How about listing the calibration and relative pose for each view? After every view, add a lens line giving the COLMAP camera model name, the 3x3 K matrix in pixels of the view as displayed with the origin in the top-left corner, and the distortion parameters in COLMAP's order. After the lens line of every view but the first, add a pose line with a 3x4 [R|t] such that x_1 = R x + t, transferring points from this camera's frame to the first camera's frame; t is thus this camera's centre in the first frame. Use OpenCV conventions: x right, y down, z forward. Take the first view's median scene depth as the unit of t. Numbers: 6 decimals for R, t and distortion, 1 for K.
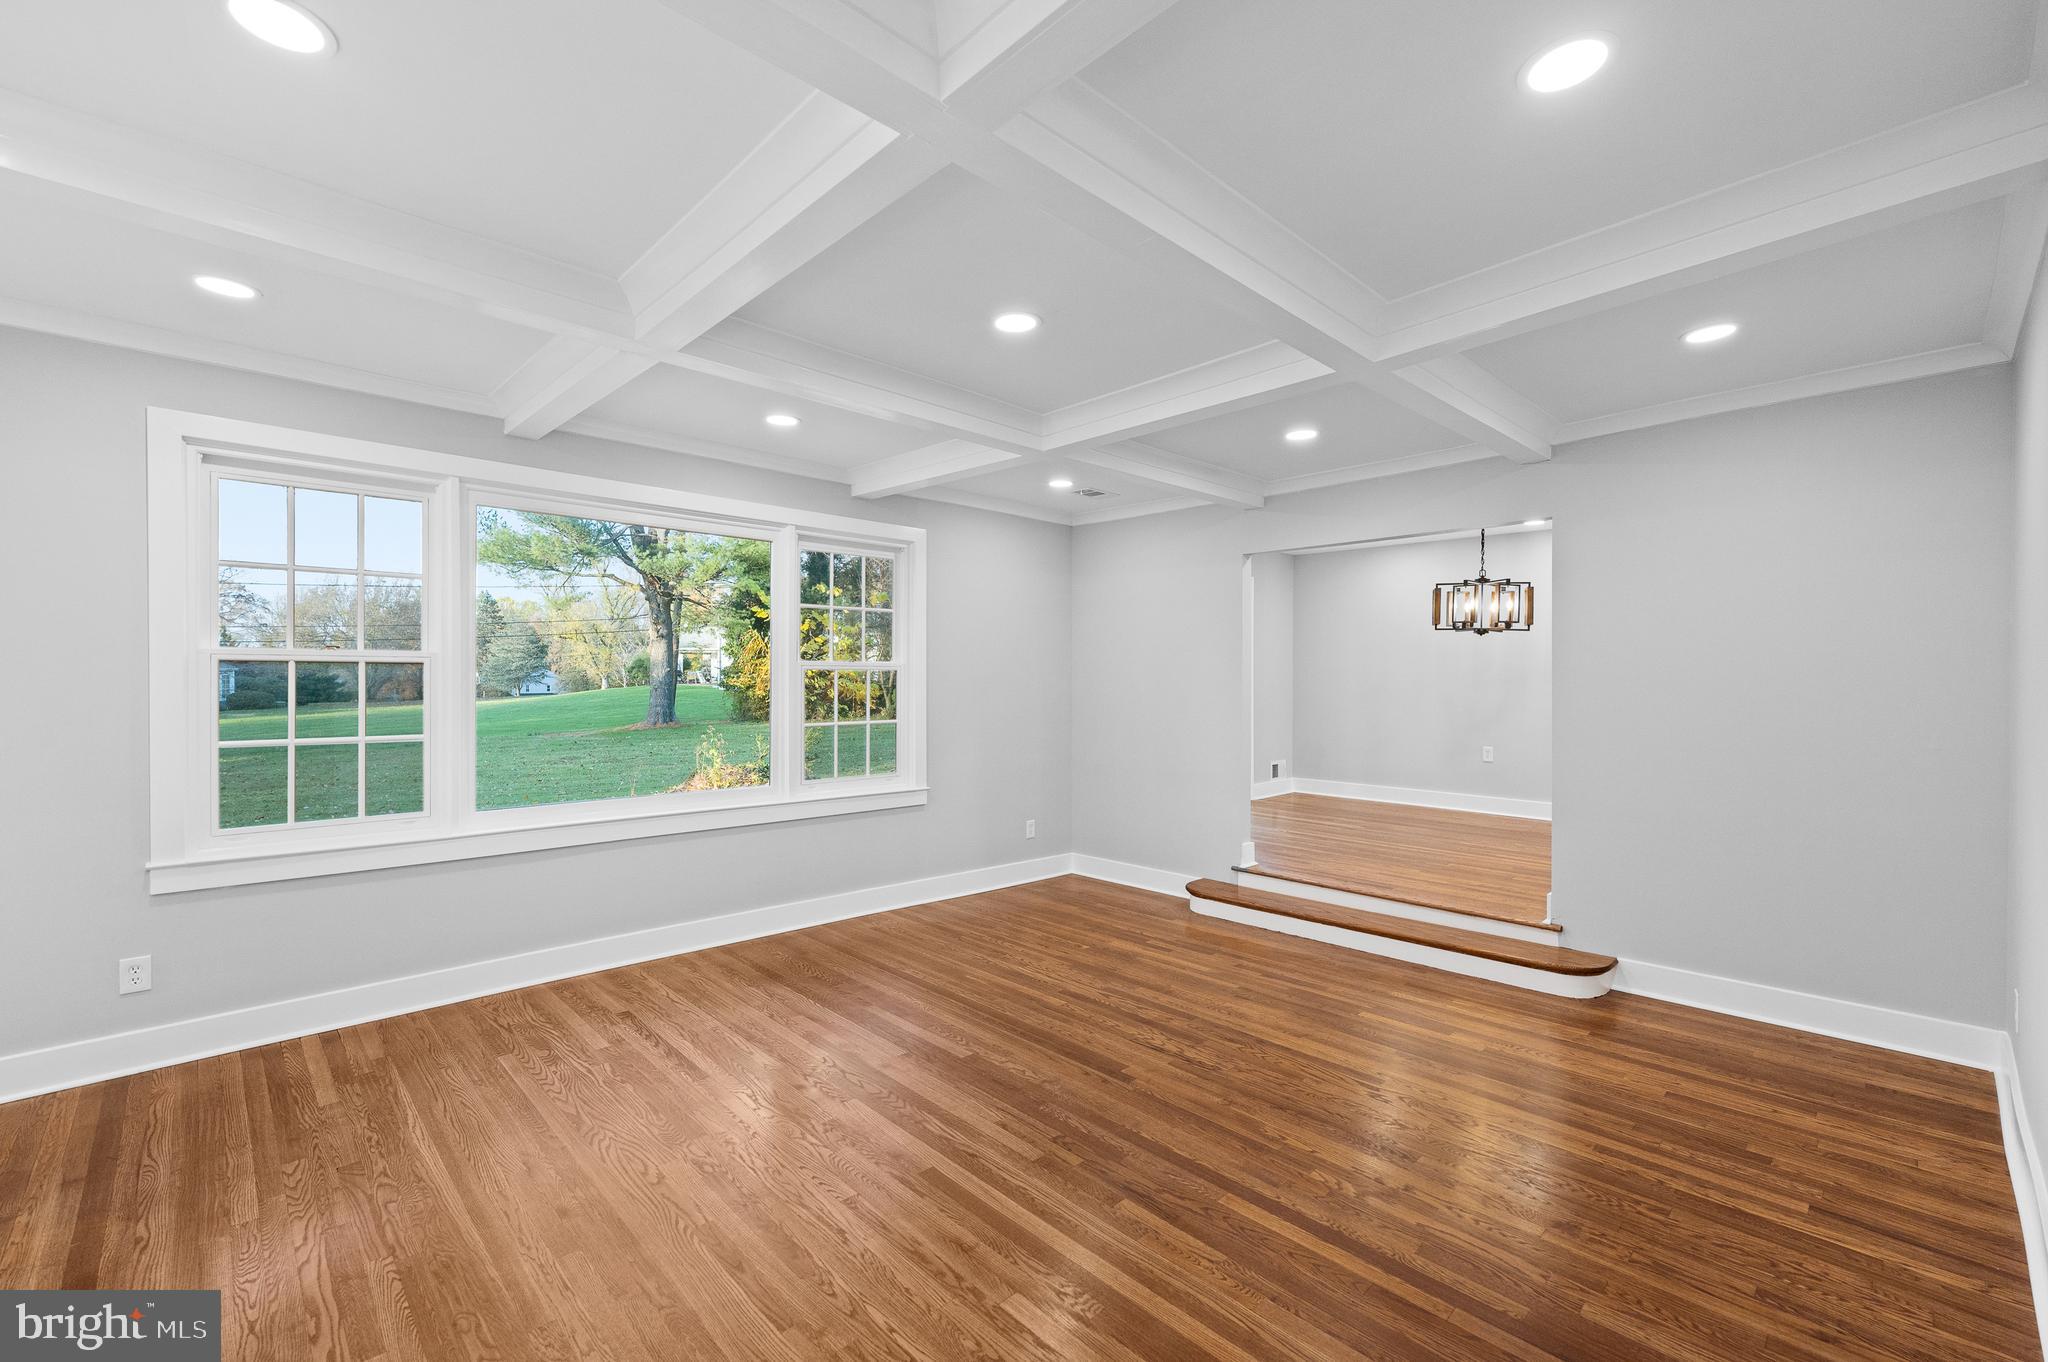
lens RADIAL K [[858.1, 0, 1056.0], [0, 858.1, 683.8], [0, 0, 1]] dist [-0.010395, 0.001889]
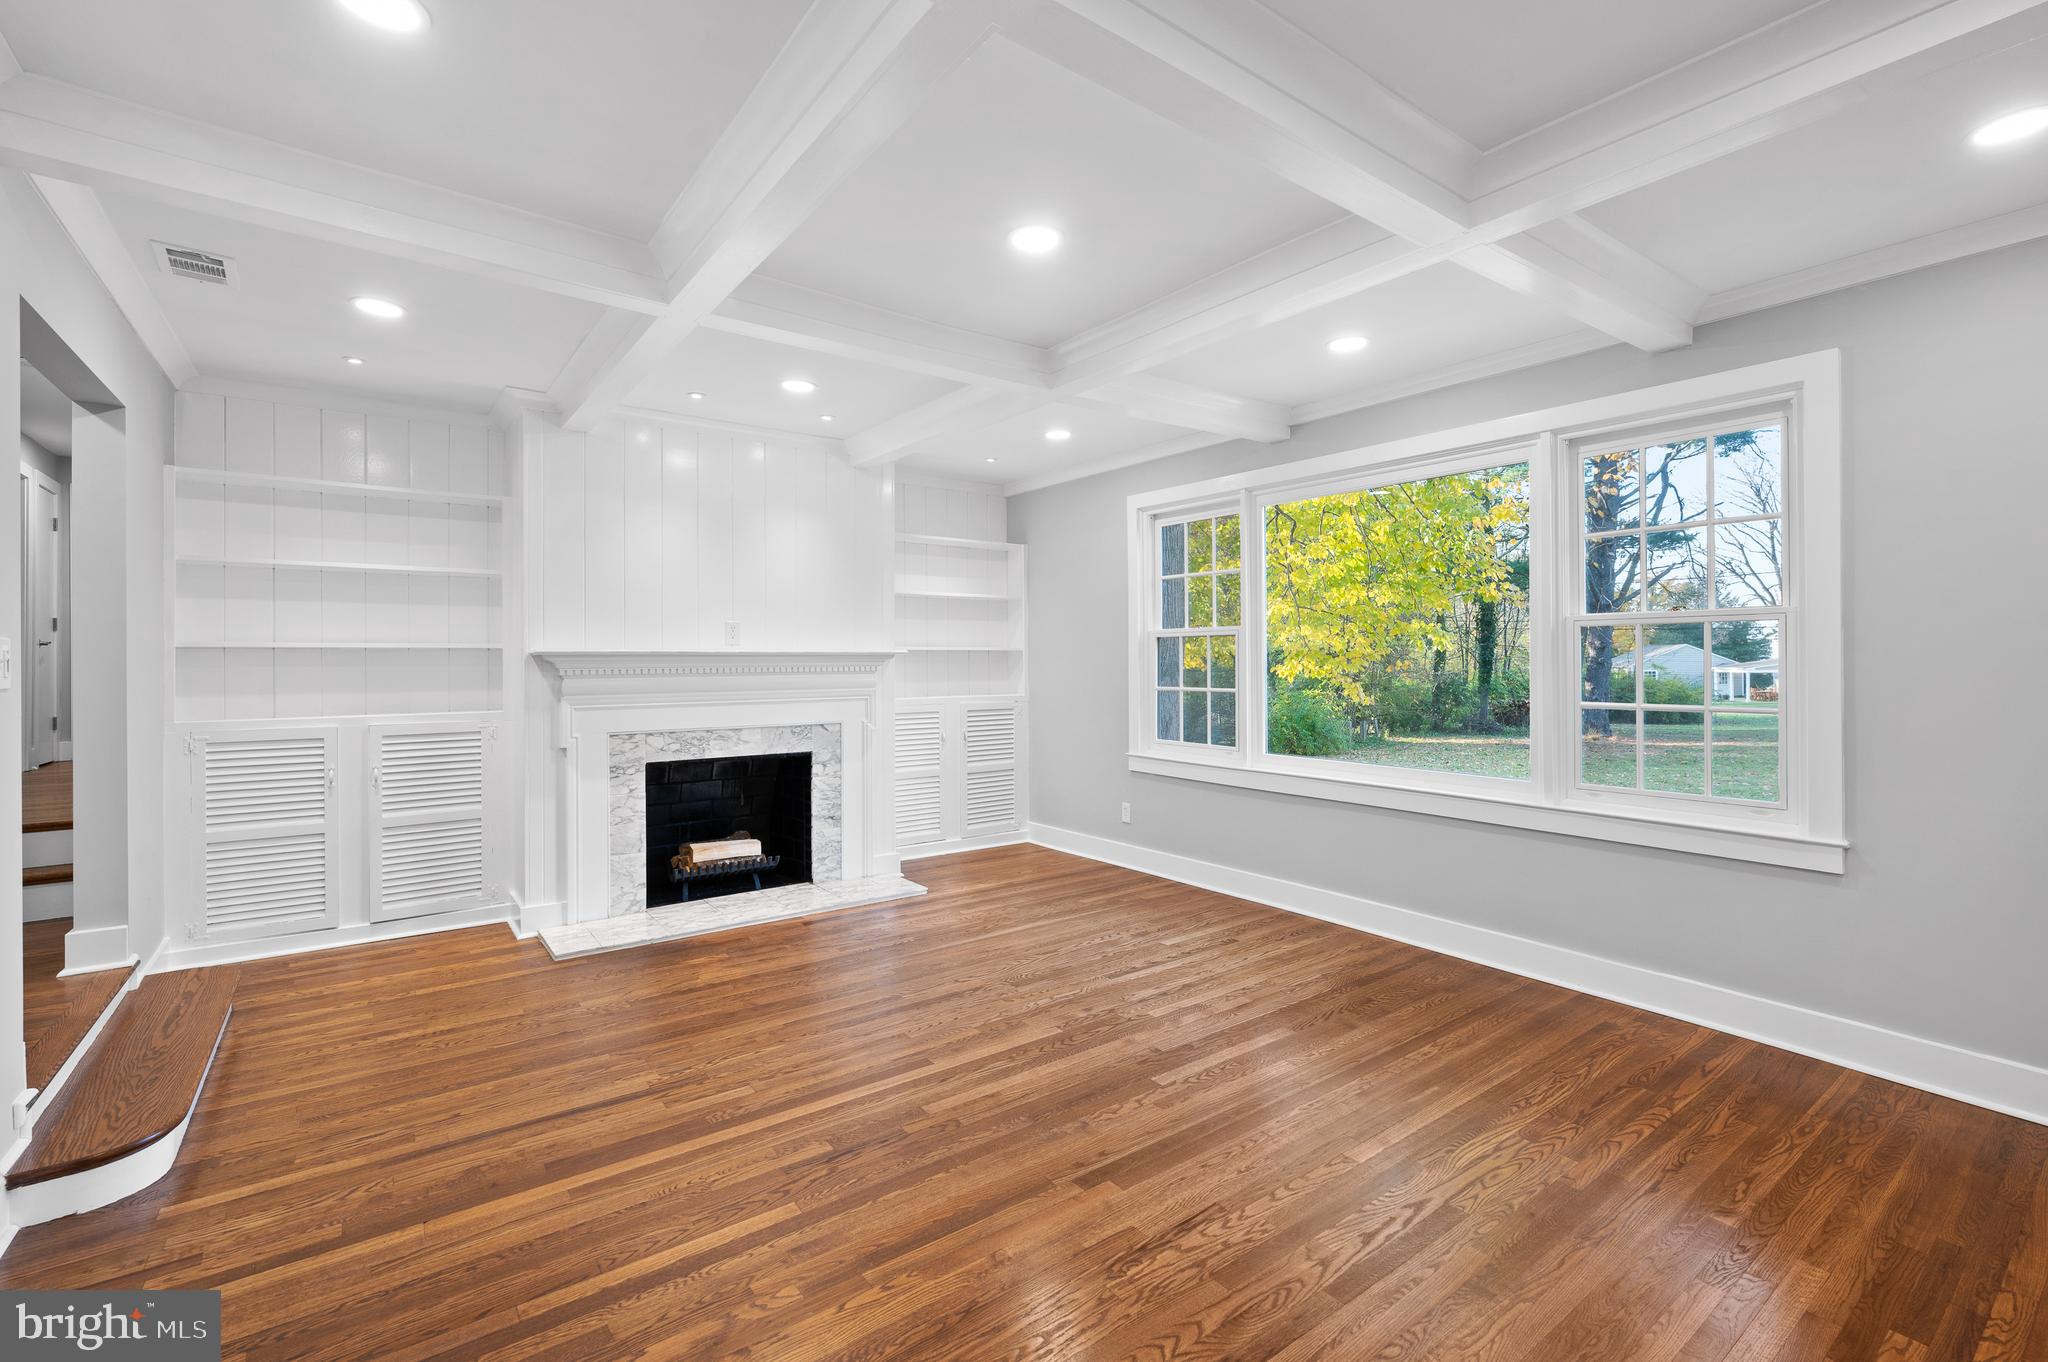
lens RADIAL K [[858.1, 0, 963.9], [0, 858.1, 655.5], [0, 0, 1]] dist [-0.010395, 0.001889]
pose [[-0.160926, -0.006441, -0.986945, 0.674028], [-0.006437, 0.999964, -0.005476, 0.020163], [0.986945, 0.005472, -0.160962, 0.843501]]
